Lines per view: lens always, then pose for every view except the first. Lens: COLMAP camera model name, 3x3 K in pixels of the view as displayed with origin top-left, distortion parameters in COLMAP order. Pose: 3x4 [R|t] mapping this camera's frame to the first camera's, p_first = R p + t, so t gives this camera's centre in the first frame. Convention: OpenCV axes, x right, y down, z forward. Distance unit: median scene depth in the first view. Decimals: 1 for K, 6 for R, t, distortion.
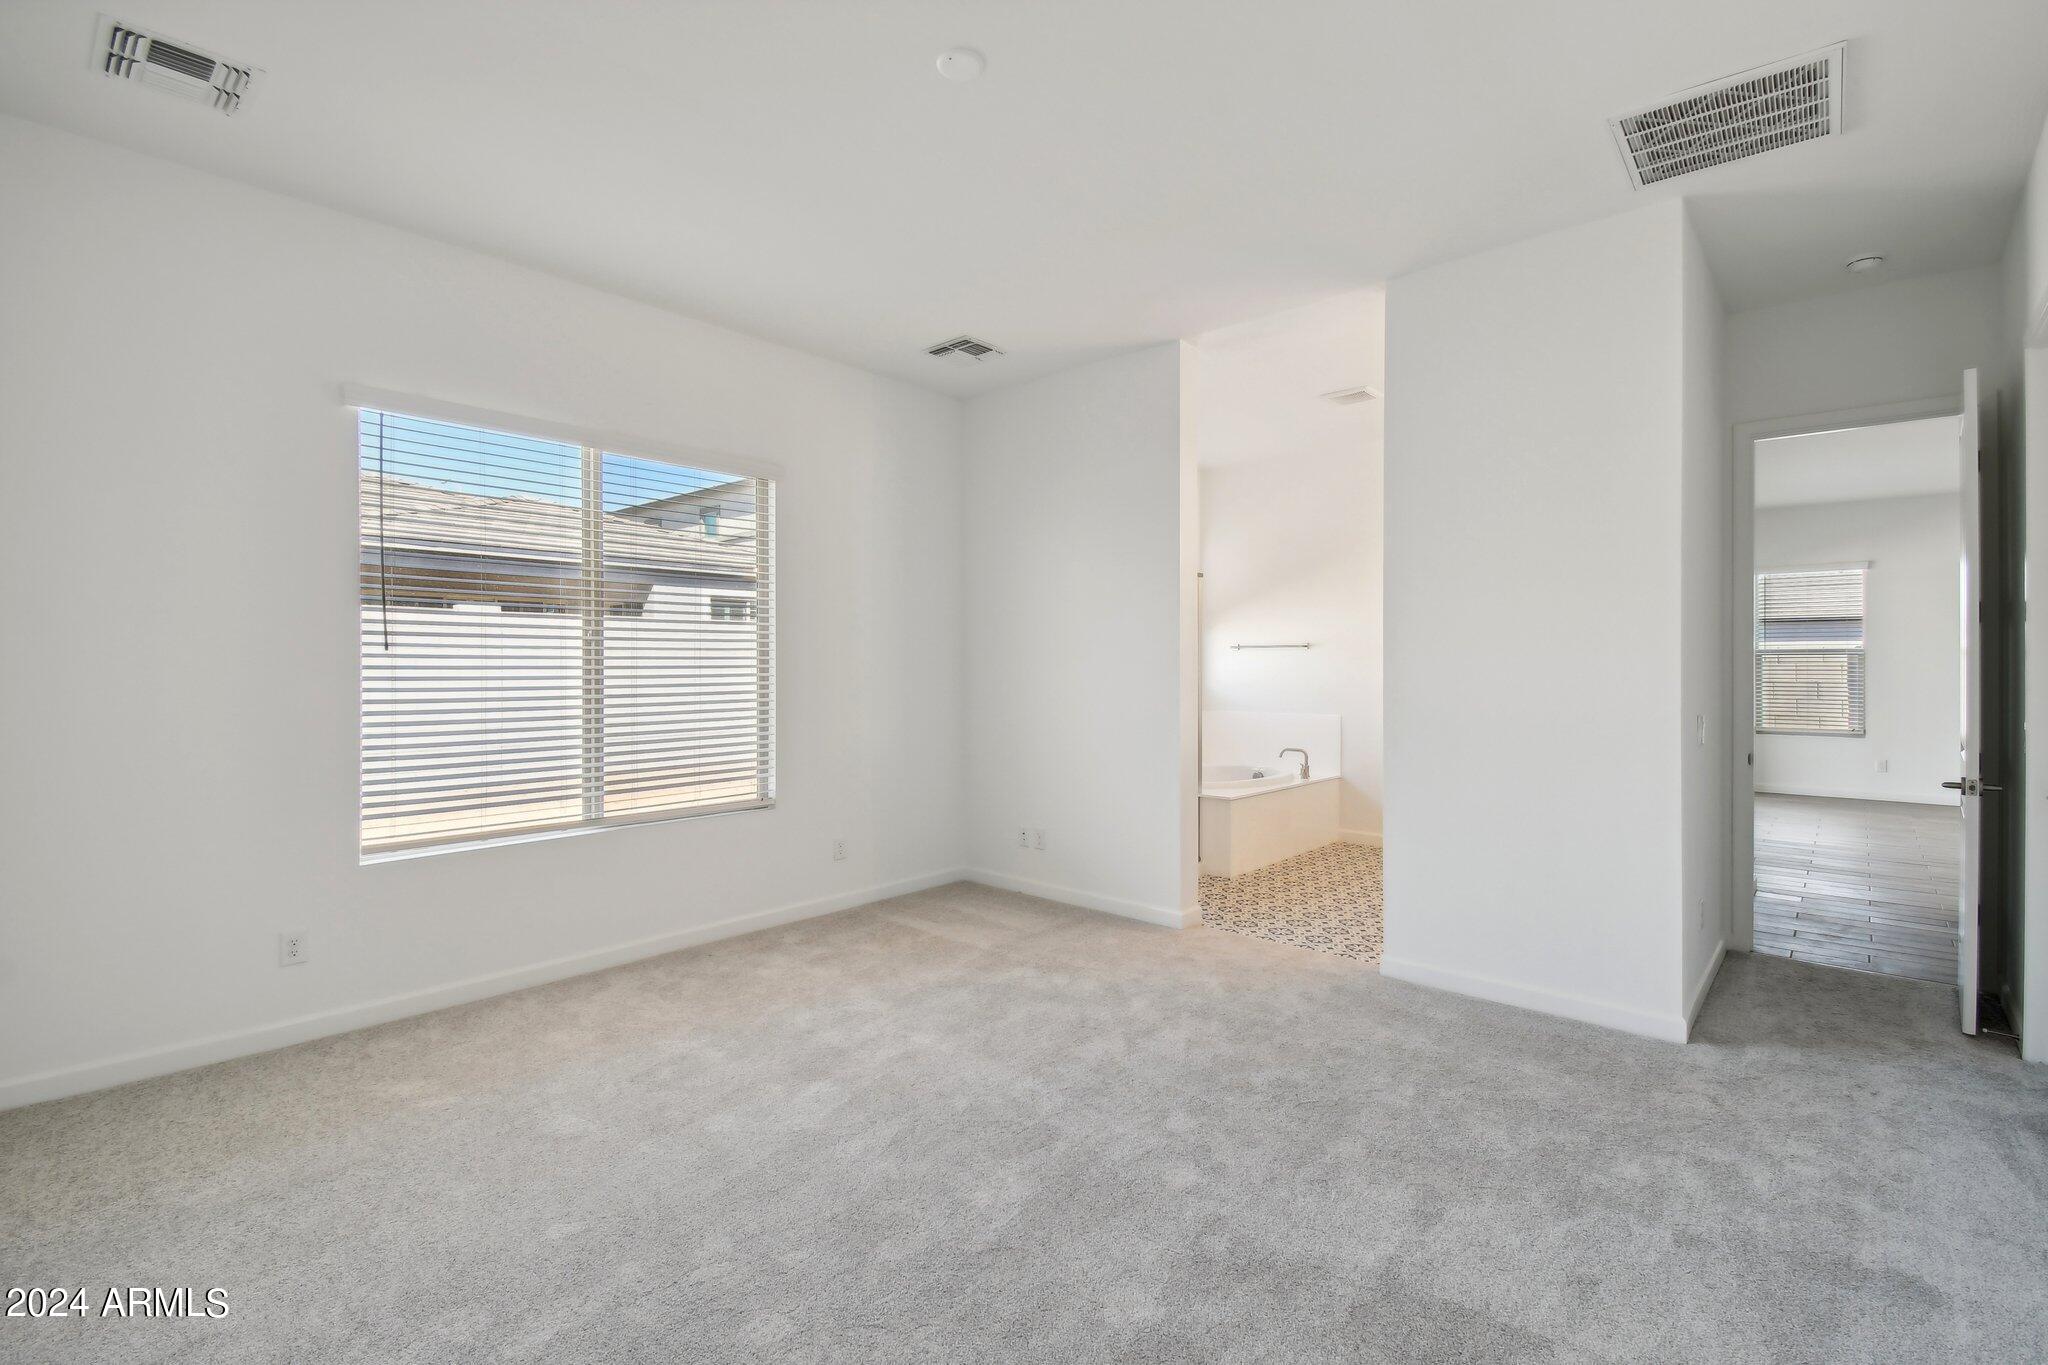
lens RADIAL K [[911.4, 0, 1033.4], [0, 911.4, 656.7], [0, 0, 1]] dist [0.021897, -0.014342]
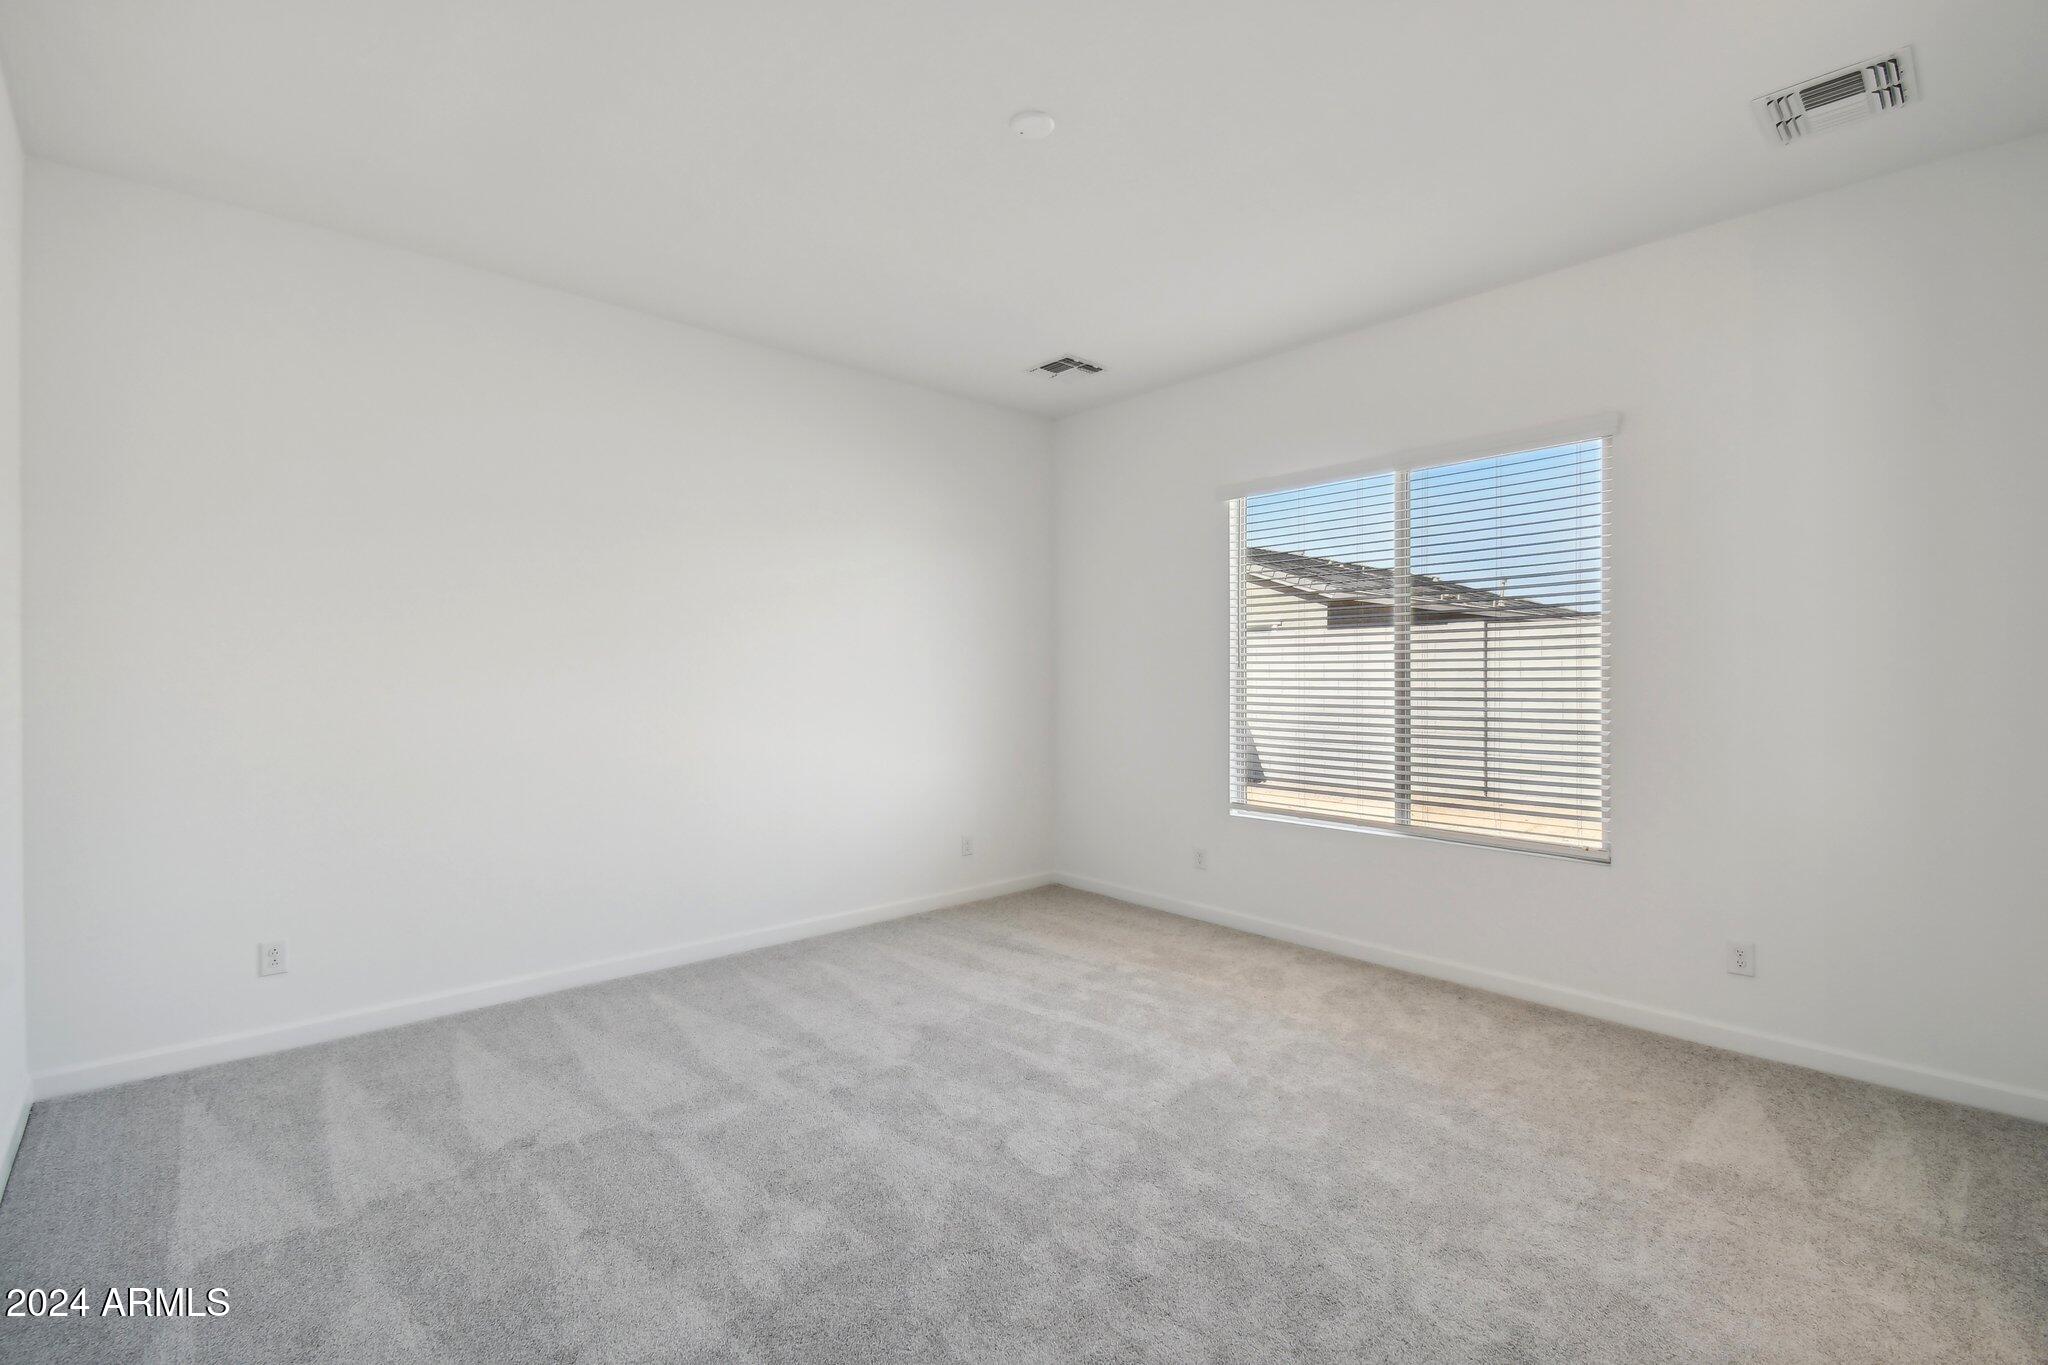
lens RADIAL K [[911.4, 0, 1028.0], [0, 911.4, 676.7], [0, 0, 1]] dist [0.021897, -0.014342]
pose [[-0.095905, -0.002170, -0.995388, 0.595795], [0.005245, 0.999983, -0.002685, 0.008648], [0.995377, -0.005478, -0.095892, 0.667929]]
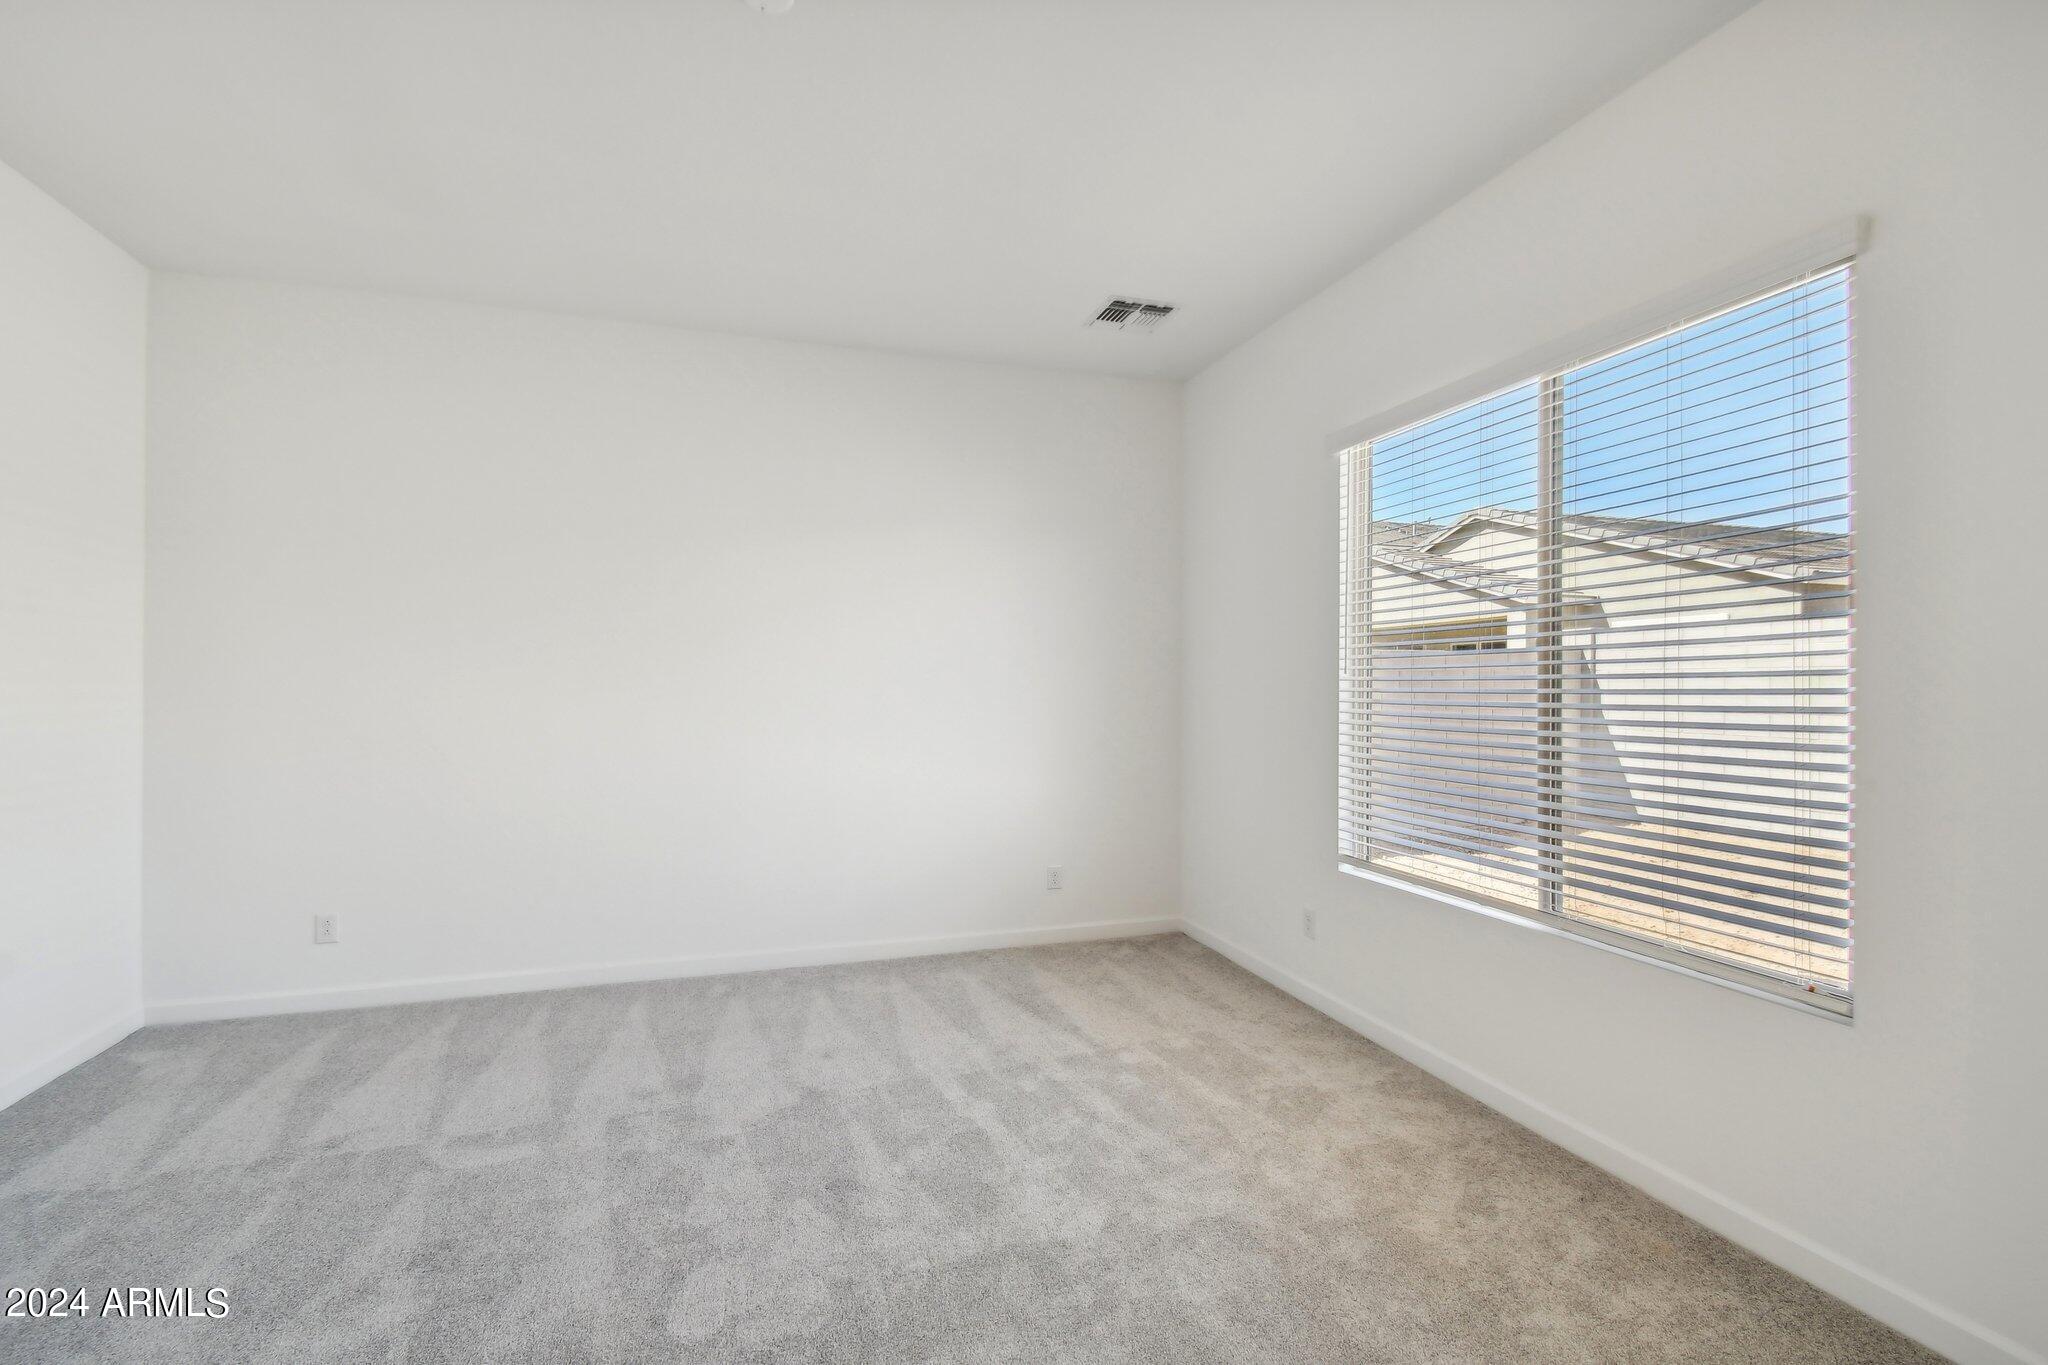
lens RADIAL K [[911.4, 0, 1026.4], [0, 911.4, 682.0], [0, 0, 1]] dist [0.021897, -0.014342]
pose [[-0.506080, -0.004343, -0.862476, 0.318161], [0.003509, 0.999969, -0.007094, 0.007826], [0.862479, -0.006616, -0.506049, 1.000191]]
